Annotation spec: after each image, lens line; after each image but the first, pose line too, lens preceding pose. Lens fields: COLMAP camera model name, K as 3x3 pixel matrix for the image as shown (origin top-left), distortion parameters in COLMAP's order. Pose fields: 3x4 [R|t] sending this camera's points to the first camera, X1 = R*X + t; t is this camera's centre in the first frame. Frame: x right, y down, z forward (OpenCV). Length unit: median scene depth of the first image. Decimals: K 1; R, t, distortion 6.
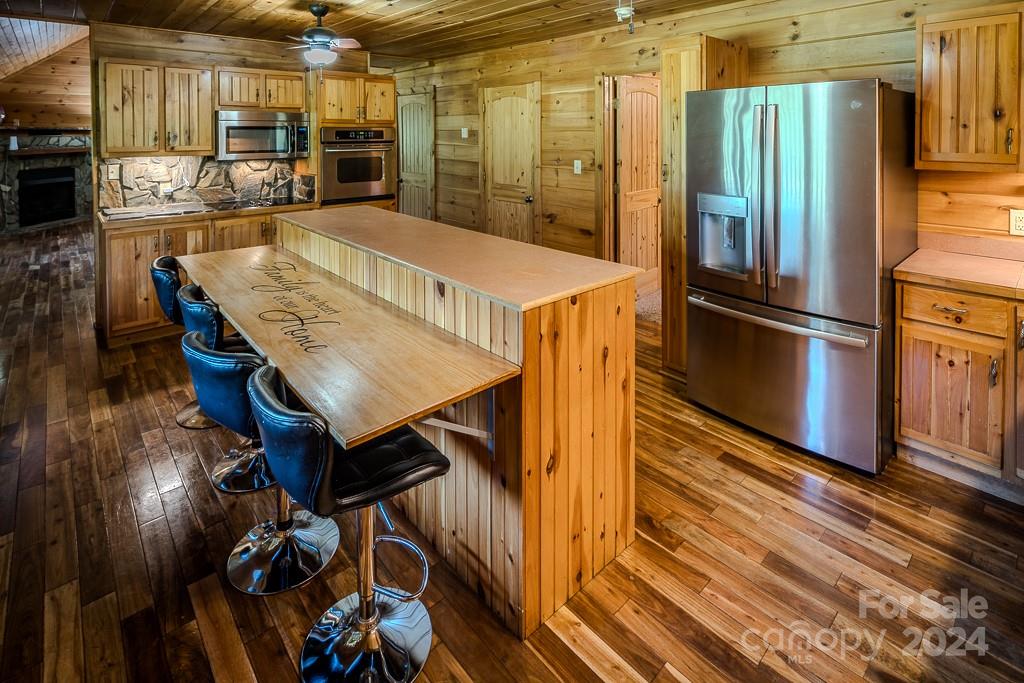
lens RADIAL K [[504.8, 0, 512.0], [0, 504.8, 196.6], [0, 0, 1]] dist [0.000754, -0.000858]
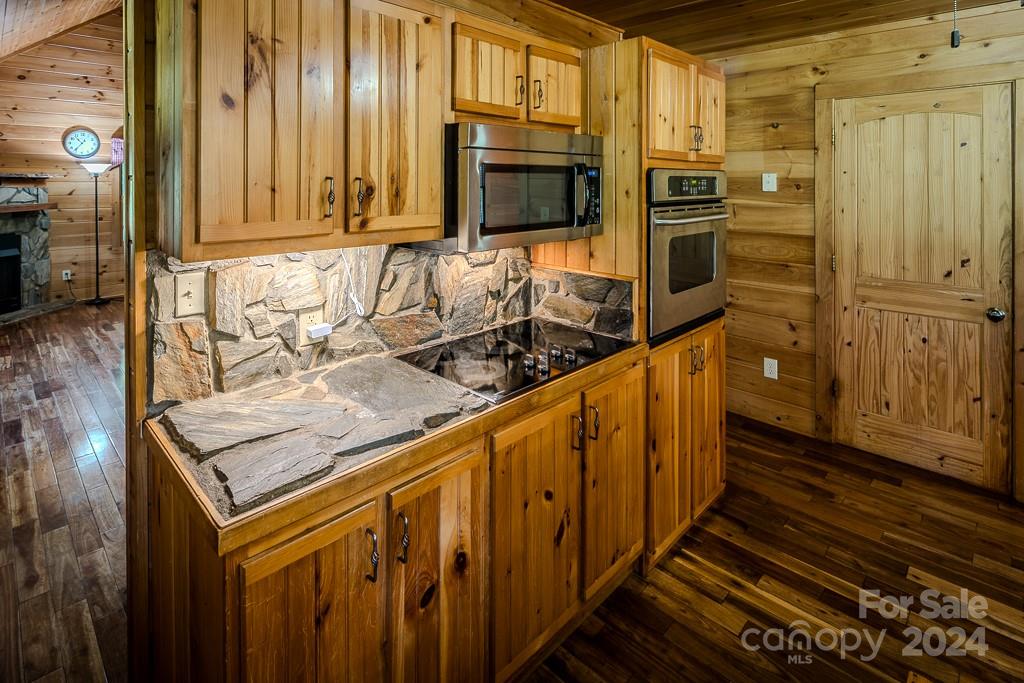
lens RADIAL K [[525.4, 0, 512.0], [0, 525.4, 236.5], [0, 0, 1]] dist [-0.000584, -0.000221]
pose [[0.998541, -0.004704, 0.053792, -0.493198], [0.006033, 0.999680, -0.024583, -0.065053], [-0.053659, 0.024872, 0.998250, 0.527059]]
